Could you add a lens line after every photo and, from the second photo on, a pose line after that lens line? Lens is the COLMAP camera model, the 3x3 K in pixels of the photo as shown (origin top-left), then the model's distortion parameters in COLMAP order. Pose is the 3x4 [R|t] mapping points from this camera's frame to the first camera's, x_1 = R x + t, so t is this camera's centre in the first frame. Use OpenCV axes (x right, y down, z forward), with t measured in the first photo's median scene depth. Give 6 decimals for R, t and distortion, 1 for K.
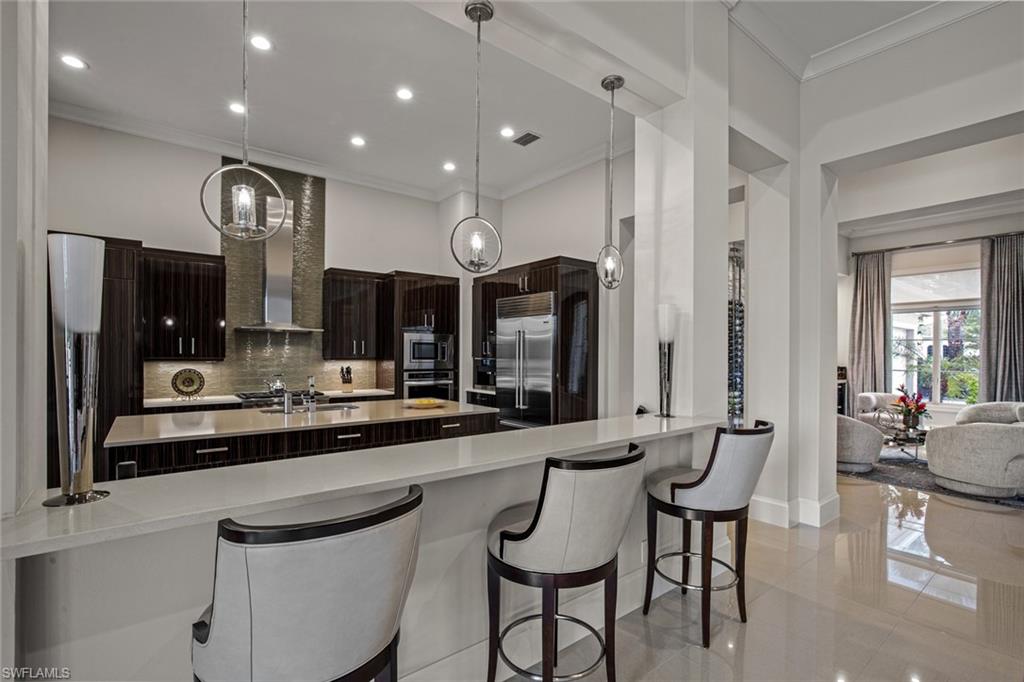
lens RADIAL K [[476.7, 0, 515.3], [0, 476.7, 352.1], [0, 0, 1]] dist [-0.017551, 0.000507]
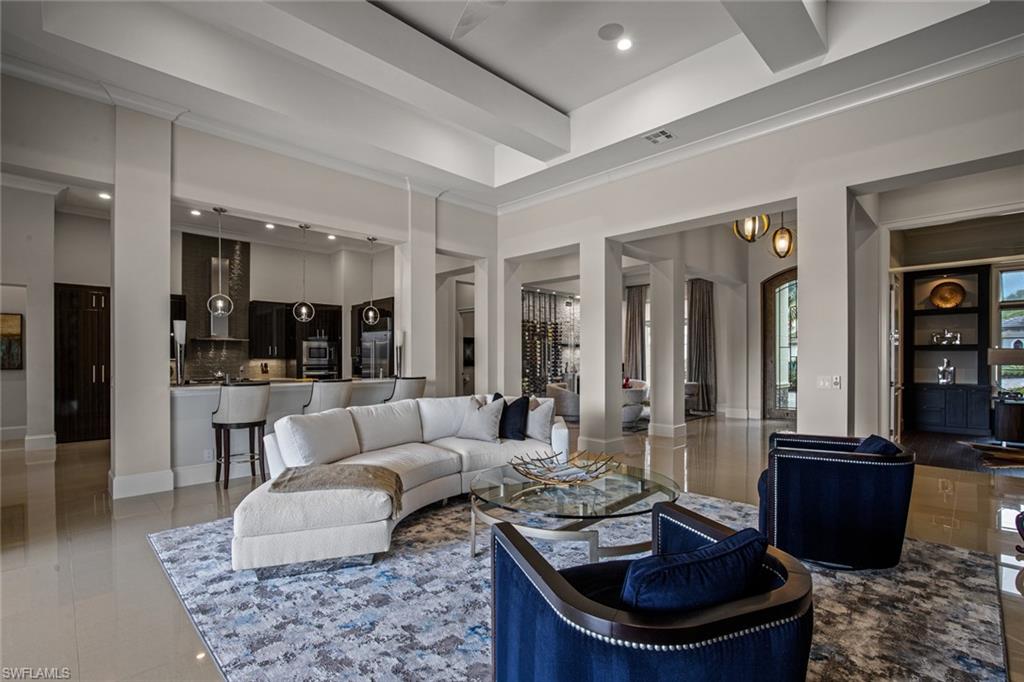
lens RADIAL K [[476.7, 0, 515.3], [0, 476.7, 352.1], [0, 0, 1]] dist [-0.017551, 0.000507]
pose [[0.992608, -0.007280, 0.121144, 0.273279], [0.008656, 0.999904, -0.010840, 0.017824], [-0.121053, 0.011808, 0.992576, -0.646176]]
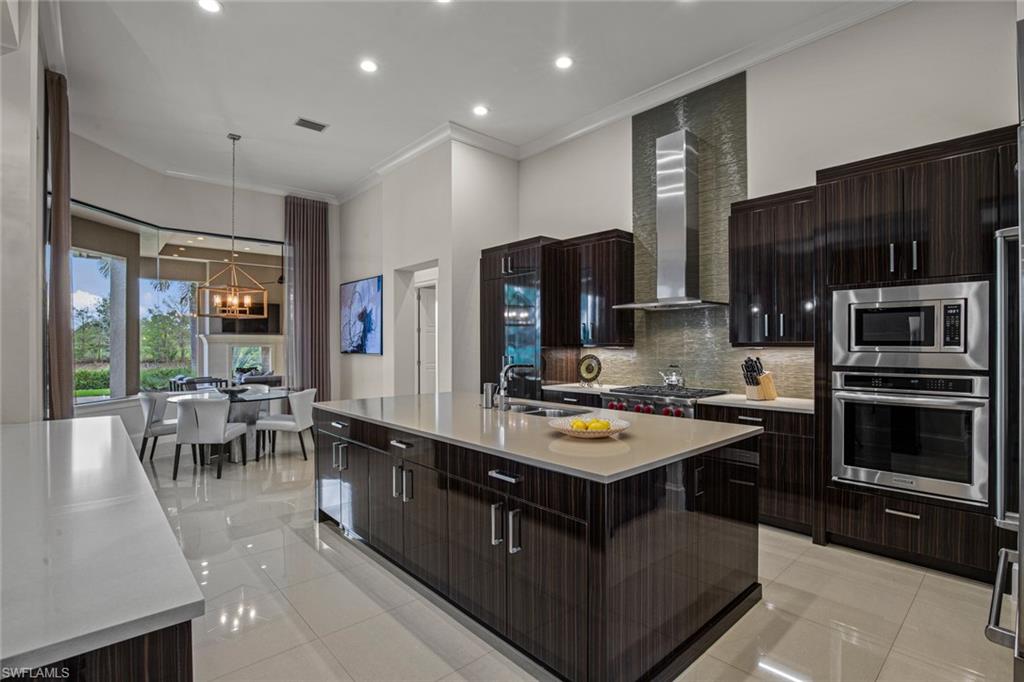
lens RADIAL K [[479.8, 0, 508.4], [0, 479.8, 337.4], [0, 0, 1]] dist [-0.018245, 0.000157]
pose [[0.059423, -0.014043, -0.998134, 0.237496], [0.016153, 0.999784, -0.013104, 0.007503], [0.998102, -0.015344, 0.059637, 0.635353]]
